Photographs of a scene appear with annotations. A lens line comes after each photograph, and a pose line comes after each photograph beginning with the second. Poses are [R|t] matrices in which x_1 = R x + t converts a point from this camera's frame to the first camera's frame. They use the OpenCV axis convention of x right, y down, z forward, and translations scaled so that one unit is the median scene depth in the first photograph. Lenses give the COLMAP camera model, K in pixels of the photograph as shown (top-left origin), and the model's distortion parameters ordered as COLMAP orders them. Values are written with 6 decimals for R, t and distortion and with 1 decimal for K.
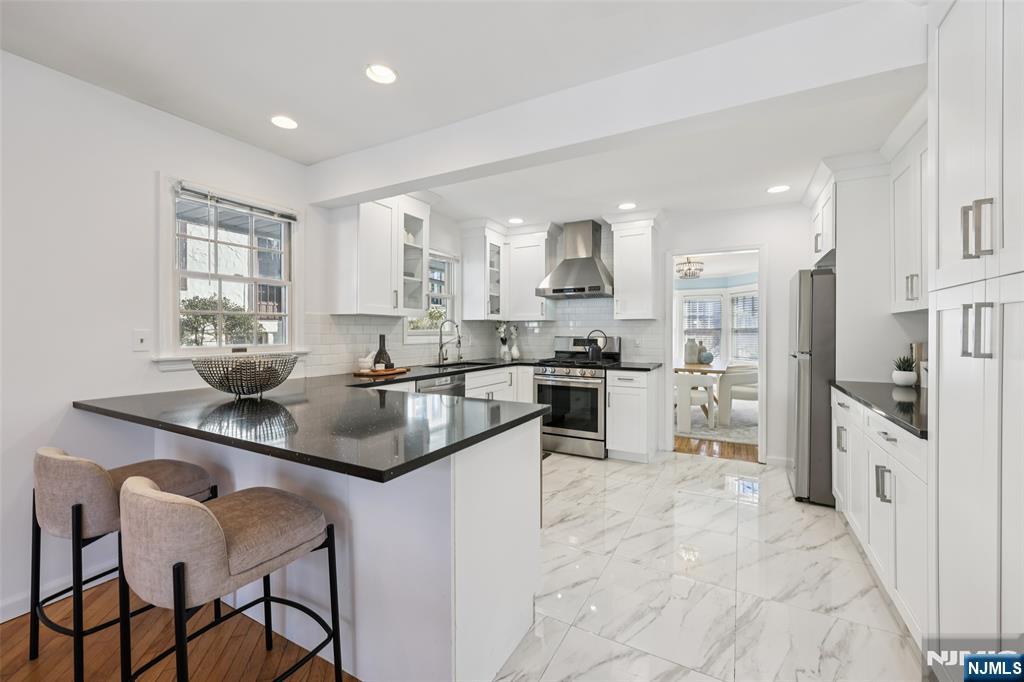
lens RADIAL K [[413.3, 0, 514.3], [0, 413.3, 332.6], [0, 0, 1]] dist [0.001502, 0.000102]
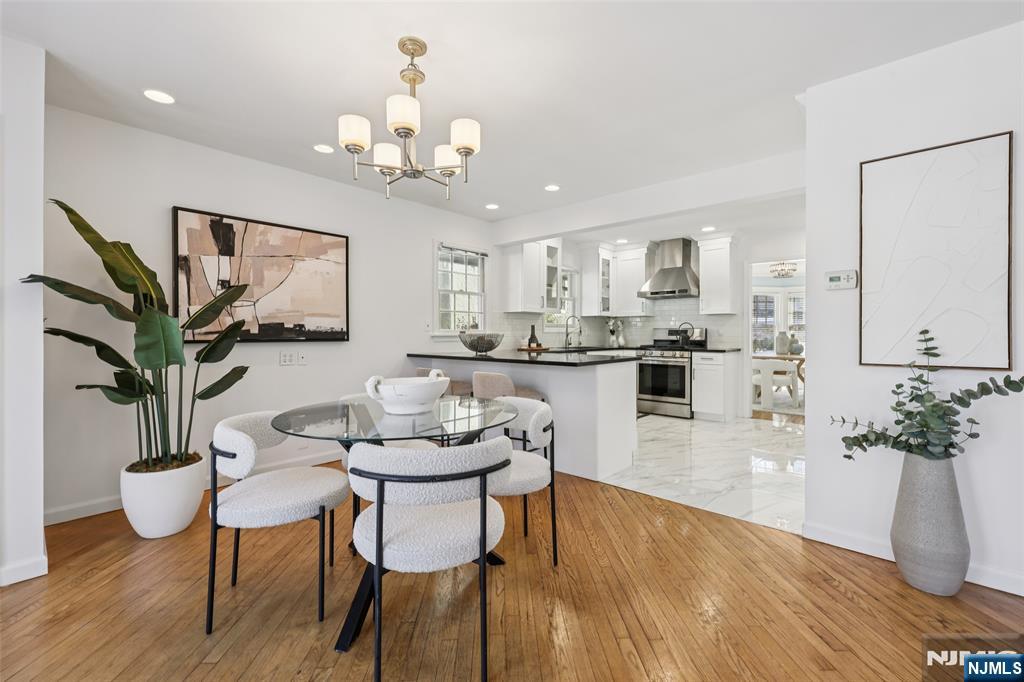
lens RADIAL K [[437.8, 0, 511.3], [0, 437.8, 334.1], [0, 0, 1]] dist [0.000465, 0.000032]
pose [[0.971051, 0.000224, -0.238872, -0.006344], [-0.000255, 1.000000, -0.000101, 0.031449], [0.238872, 0.000159, 0.971051, -0.490073]]
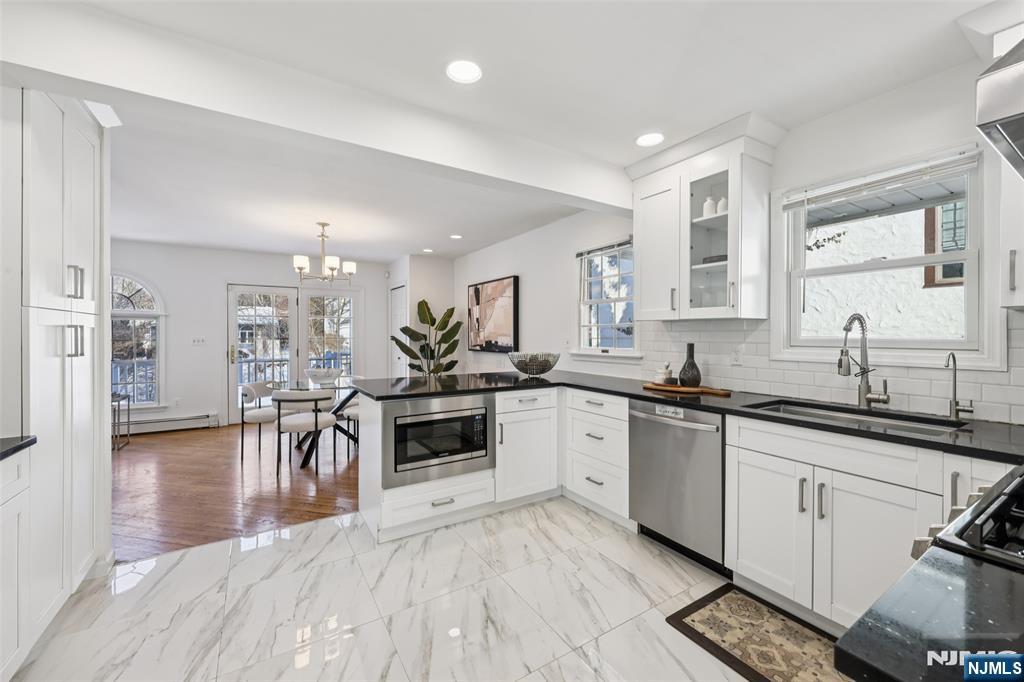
lens RADIAL K [[413.3, 0, 514.3], [0, 413.3, 332.6], [0, 0, 1]] dist [0.001502, 0.000102]
pose [[-0.488125, -0.004154, -0.872764, 0.448598], [-0.002050, 0.999991, -0.003613, -0.009790], [0.872771, 0.000025, -0.488130, 0.887112]]
